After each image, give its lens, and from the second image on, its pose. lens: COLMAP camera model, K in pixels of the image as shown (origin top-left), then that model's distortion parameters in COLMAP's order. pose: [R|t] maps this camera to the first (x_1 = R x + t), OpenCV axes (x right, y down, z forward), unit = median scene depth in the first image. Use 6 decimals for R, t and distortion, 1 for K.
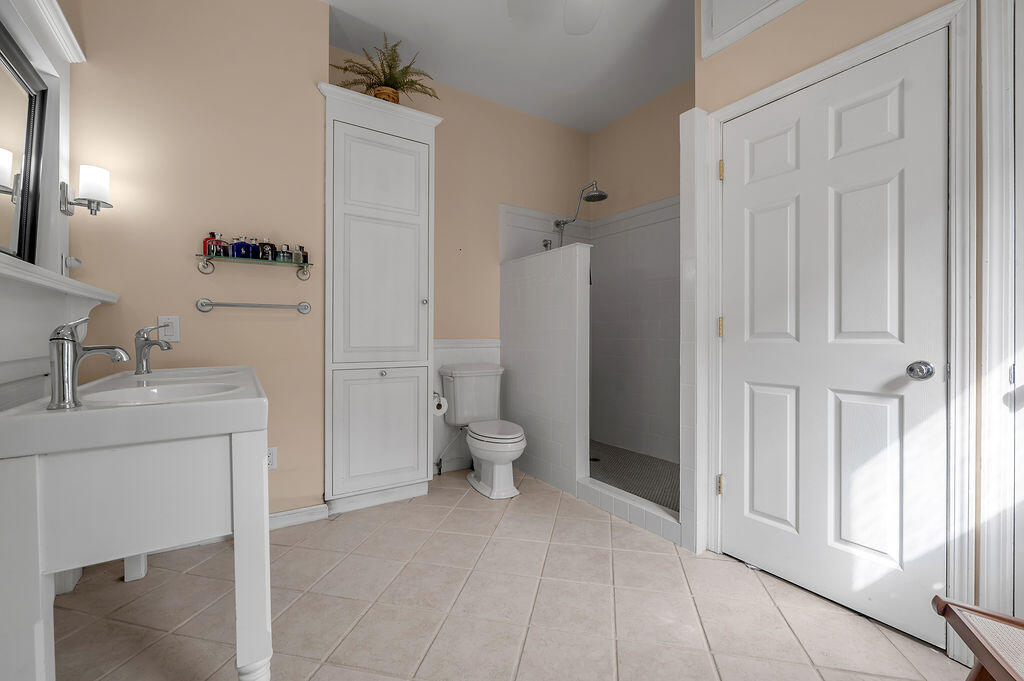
lens RADIAL K [[416.4, 0, 509.4], [0, 416.4, 334.0], [0, 0, 1]] dist [-0.000937, -0.000427]
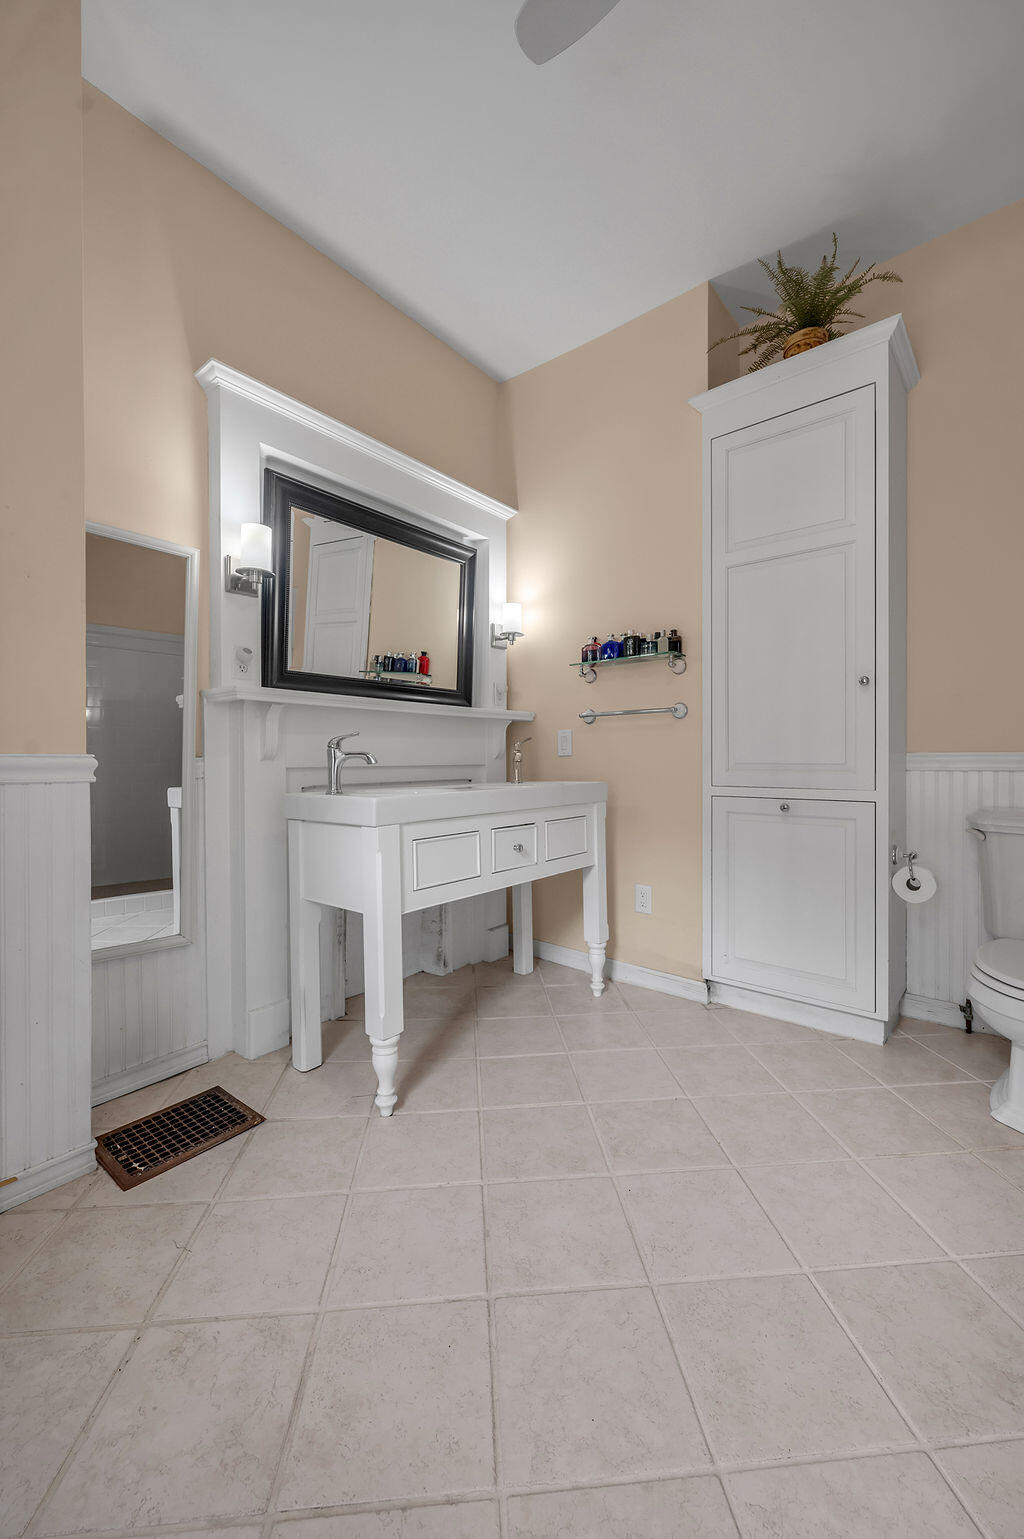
lens RADIAL K [[607.0, 0, 521.1], [0, 607.0, 757.7], [0, 0, 1]] dist [-0.002281, -0.000116]
pose [[0.307994, -0.009868, -0.951337, 0.574010], [0.005905, 0.999947, -0.008461, 0.037375], [0.951370, -0.003012, 0.308035, 0.486220]]
